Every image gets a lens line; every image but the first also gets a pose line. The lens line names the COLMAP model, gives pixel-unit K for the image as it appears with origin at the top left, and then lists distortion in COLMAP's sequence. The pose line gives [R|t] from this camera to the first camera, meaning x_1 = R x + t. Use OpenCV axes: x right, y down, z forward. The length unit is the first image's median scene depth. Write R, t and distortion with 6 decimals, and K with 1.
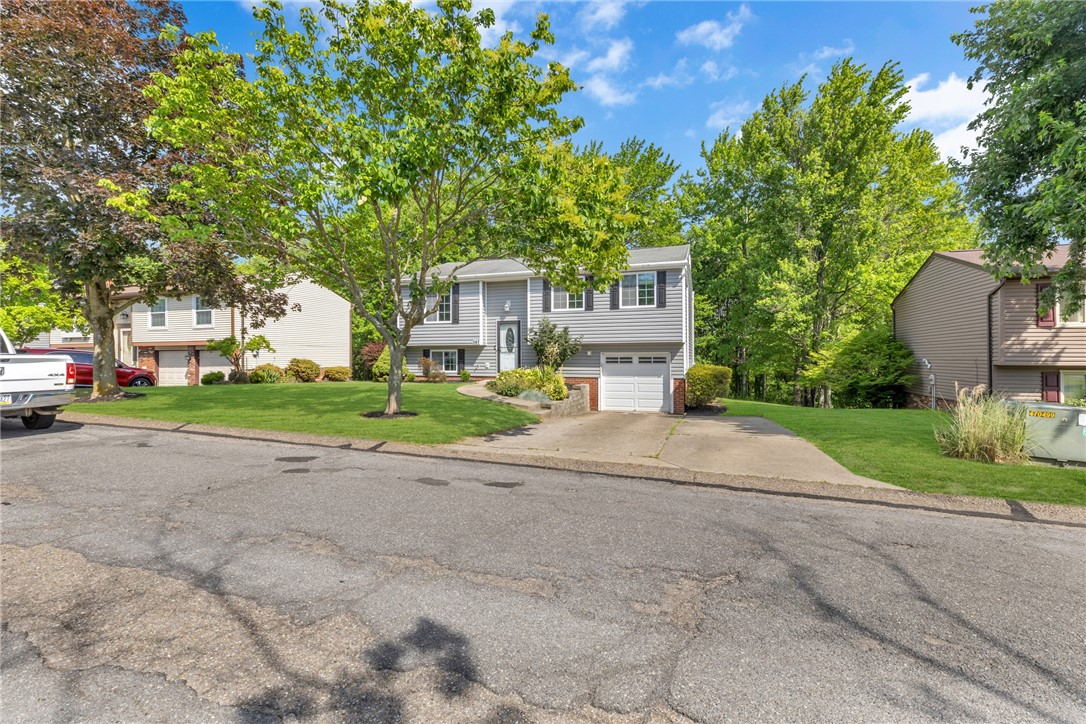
lens RADIAL K [[491.3, 0, 537.8], [0, 491.3, 354.8], [0, 0, 1]] dist [0.001202, 0.000475]
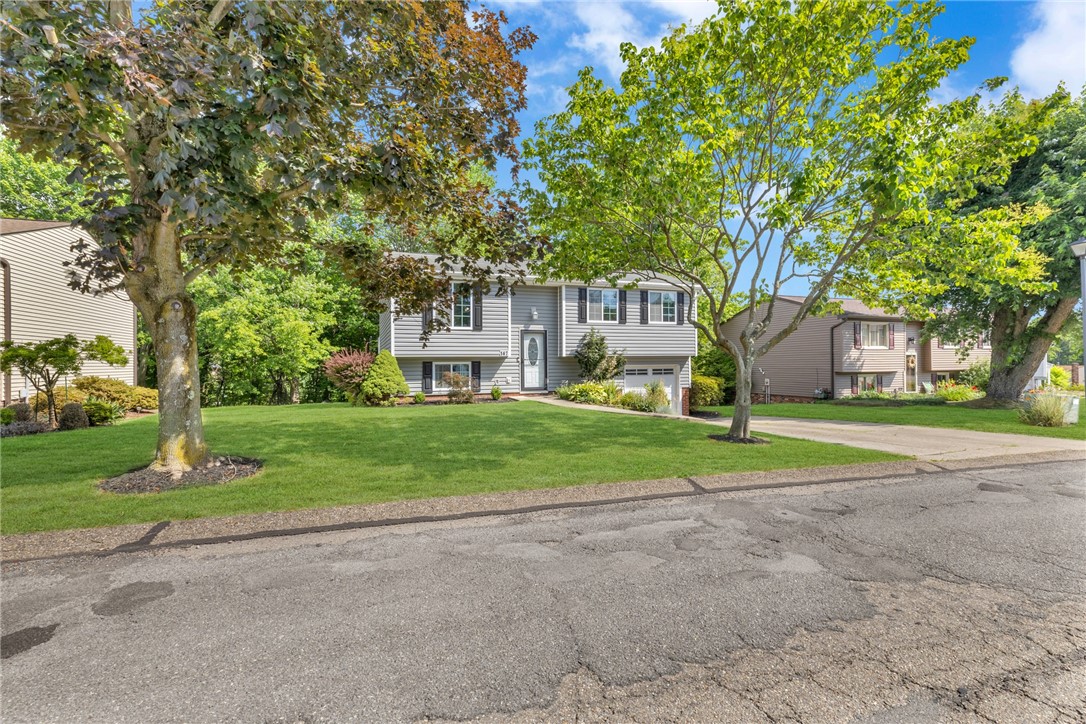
lens RADIAL K [[491.3, 0, 537.8], [0, 491.3, 354.8], [0, 0, 1]] dist [0.001202, 0.000475]
pose [[0.773959, 0.008436, 0.633179, -0.625577], [0.003481, 0.999839, -0.017575, -0.007748], [-0.633226, 0.015806, 0.773805, 0.300462]]
